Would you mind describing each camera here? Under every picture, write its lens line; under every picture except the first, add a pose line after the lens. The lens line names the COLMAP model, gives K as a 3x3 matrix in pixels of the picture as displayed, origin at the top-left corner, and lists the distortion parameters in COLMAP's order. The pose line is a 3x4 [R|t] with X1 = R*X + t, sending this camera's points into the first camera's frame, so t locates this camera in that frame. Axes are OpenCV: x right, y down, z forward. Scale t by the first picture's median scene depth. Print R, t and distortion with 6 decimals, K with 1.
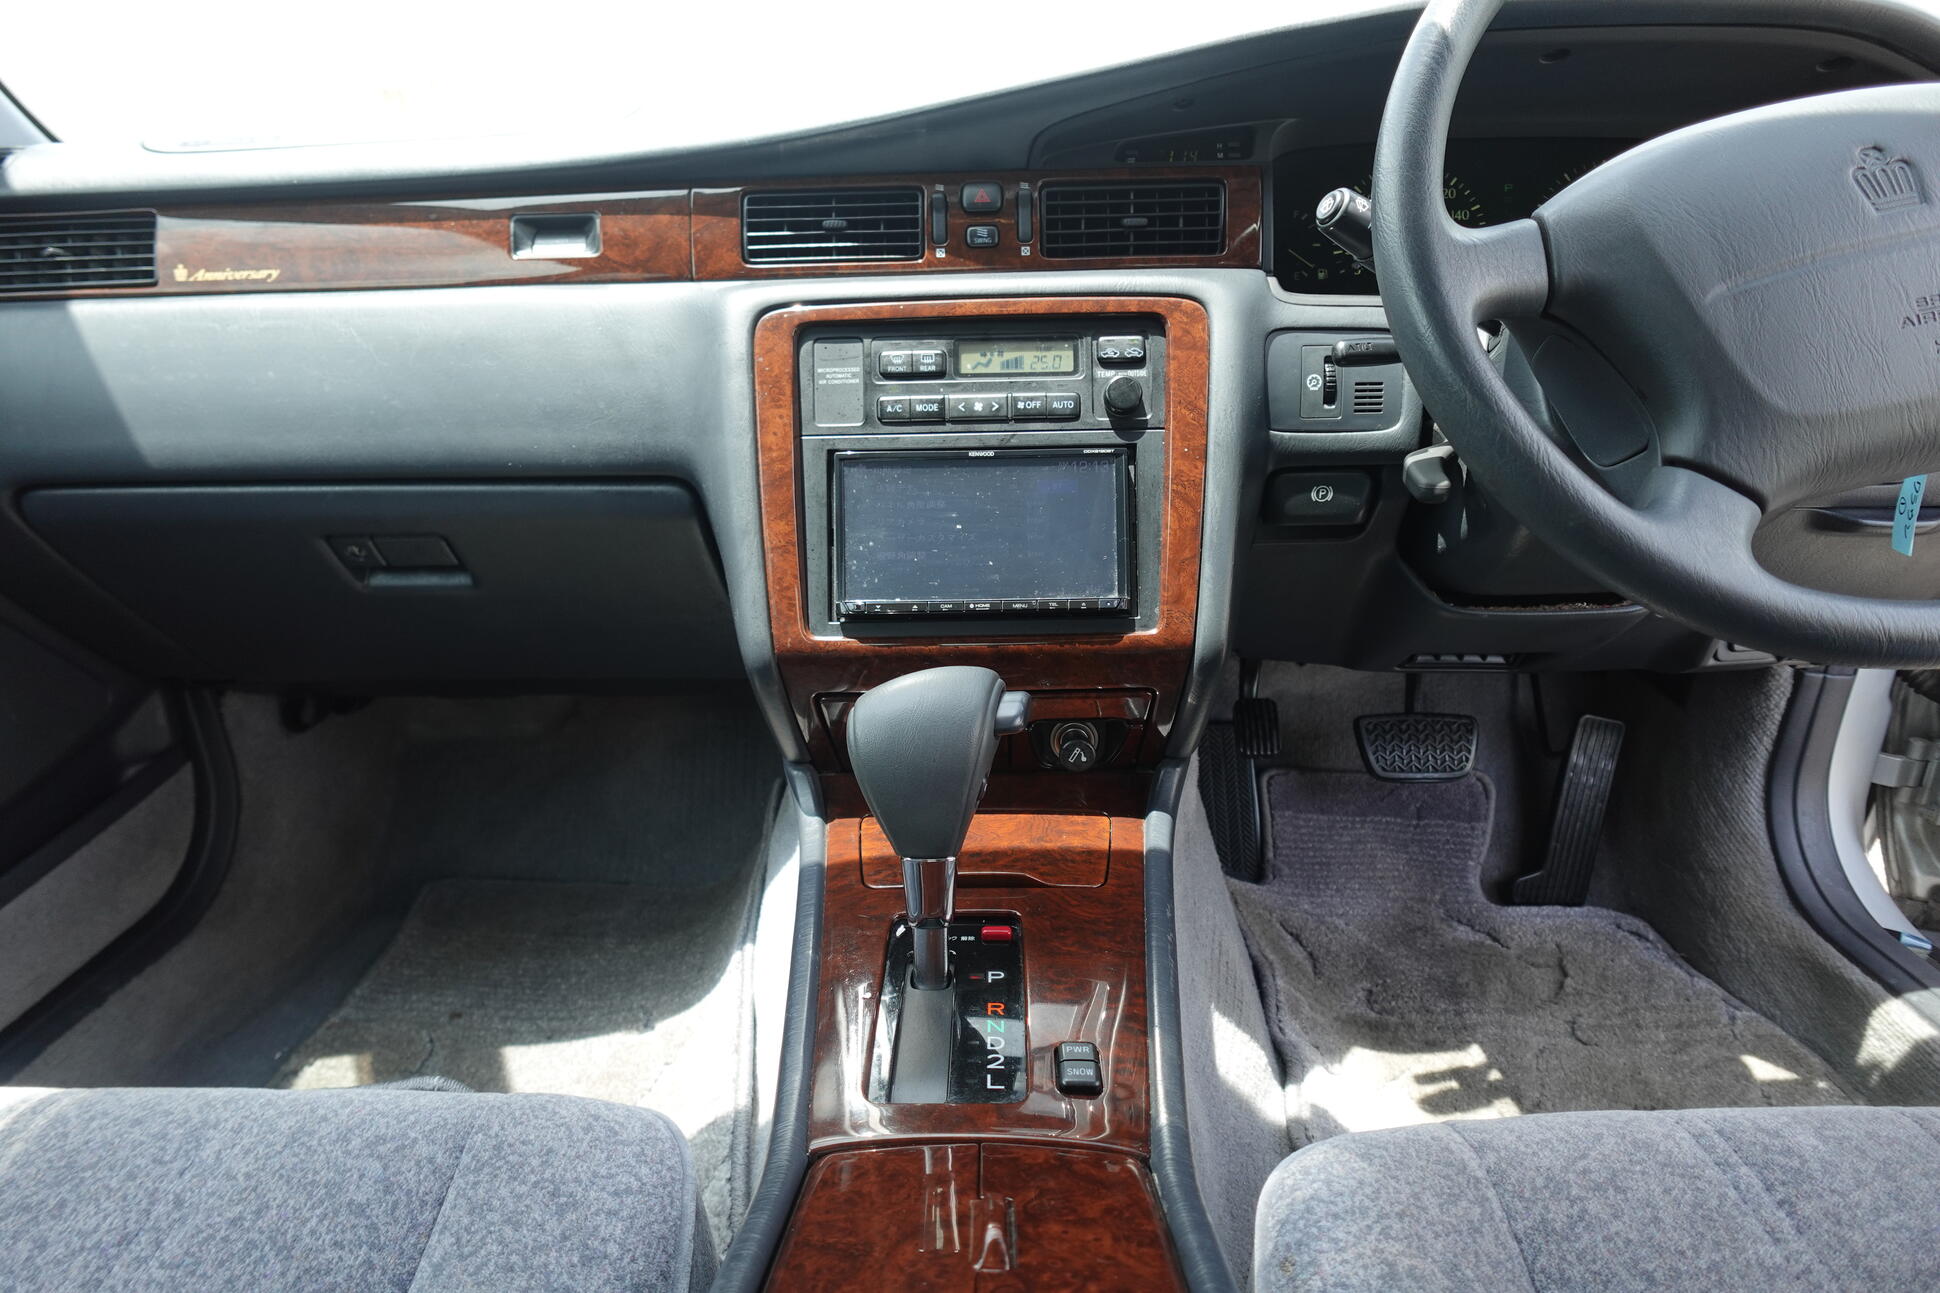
lens RADIAL K [[1103.2, 0, 970.0], [0, 1103.2, 646.5], [0, 0, 1]] dist [-0.000117, 0.002312]
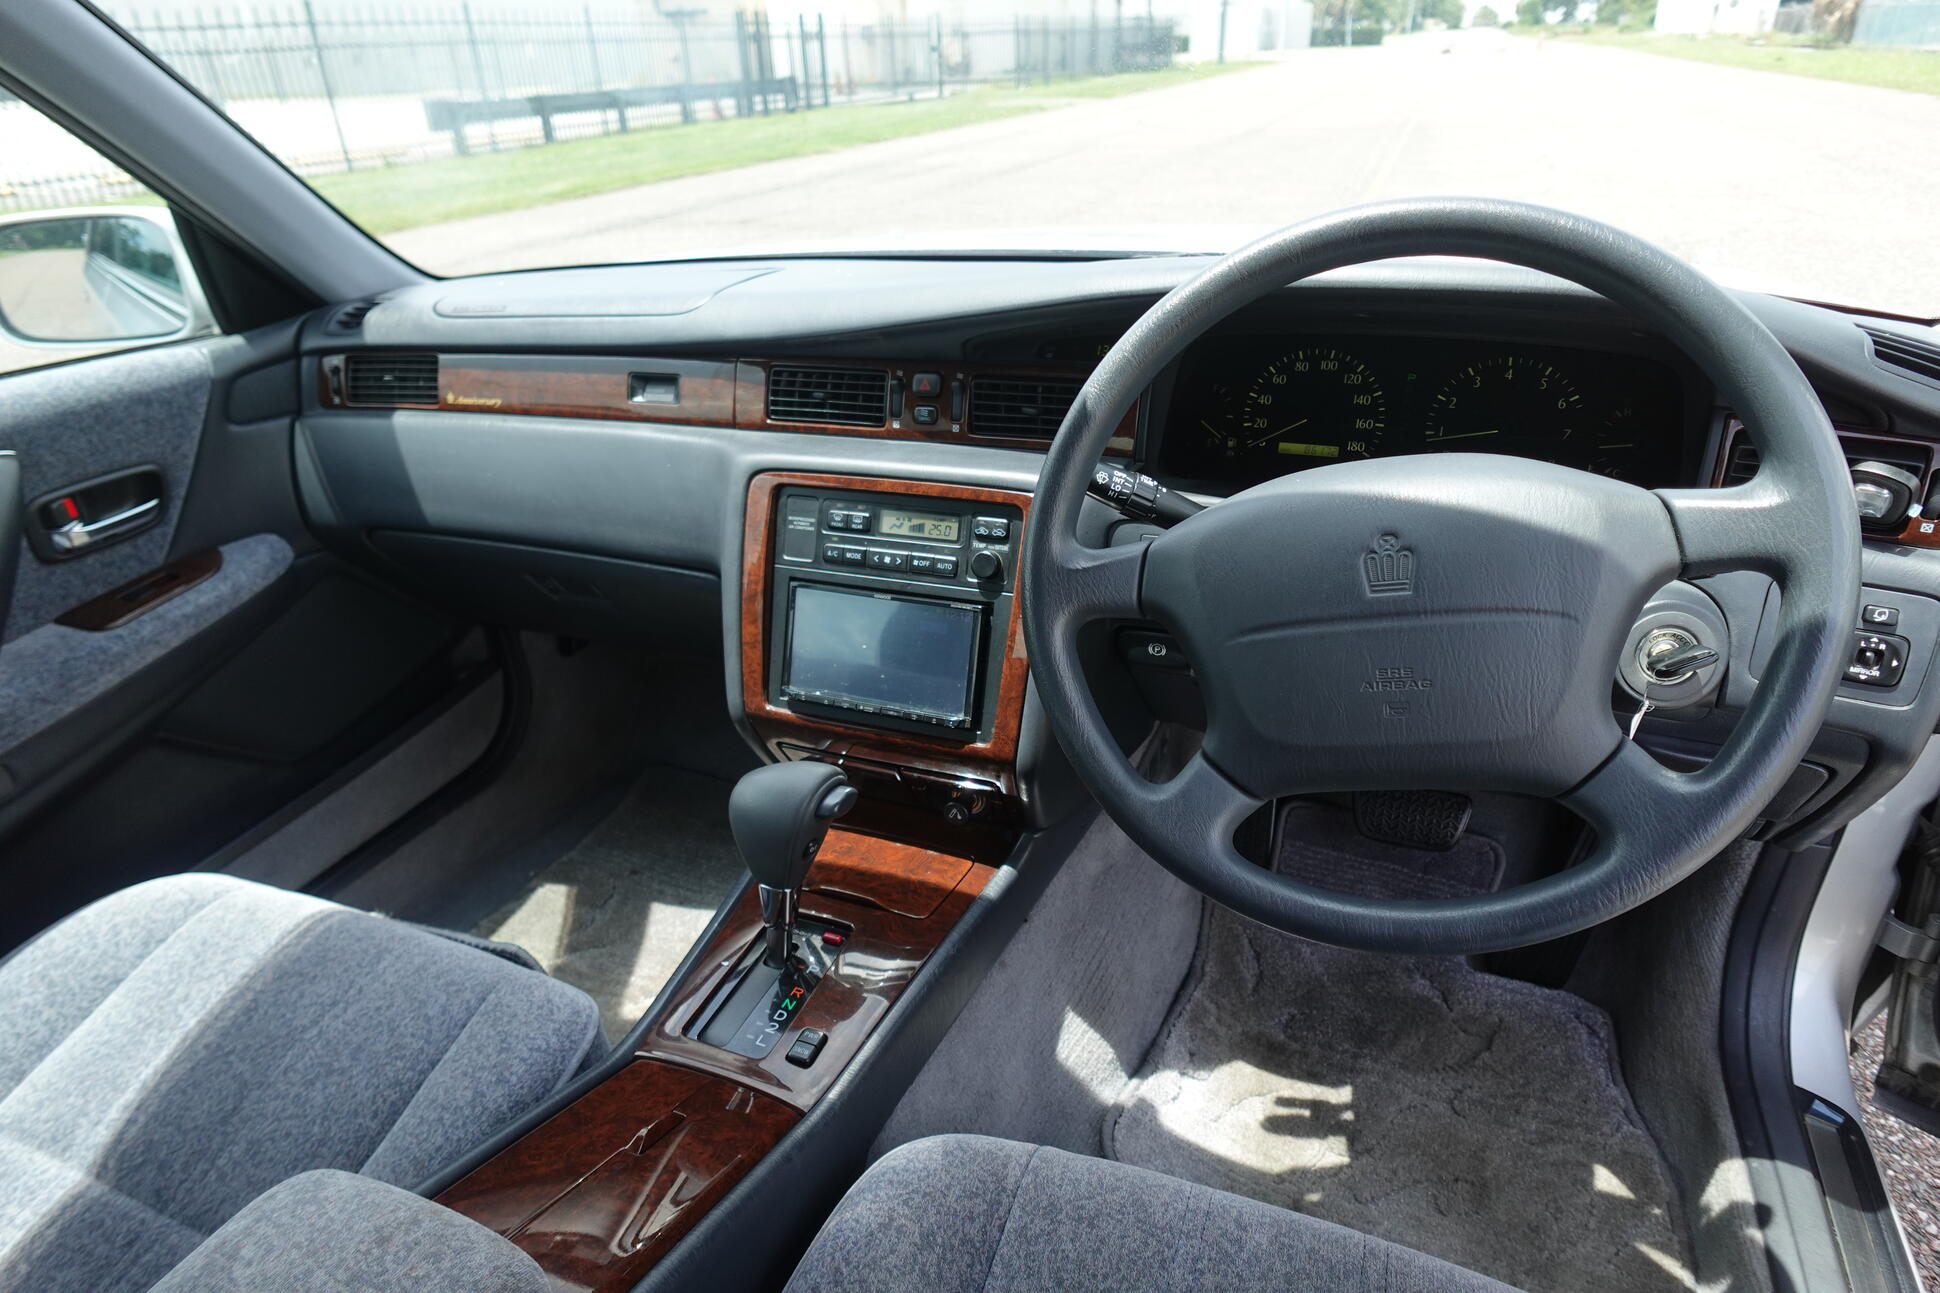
lens RADIAL K [[1103.2, 0, 970.0], [0, 1103.2, 646.5], [0, 0, 1]] dist [-0.000117, 0.002312]
pose [[0.931115, 0.143778, -0.335191, 0.532424], [-0.094360, 0.982694, 0.159402, -0.315456], [0.352309, -0.116793, 0.928568, -0.216586]]
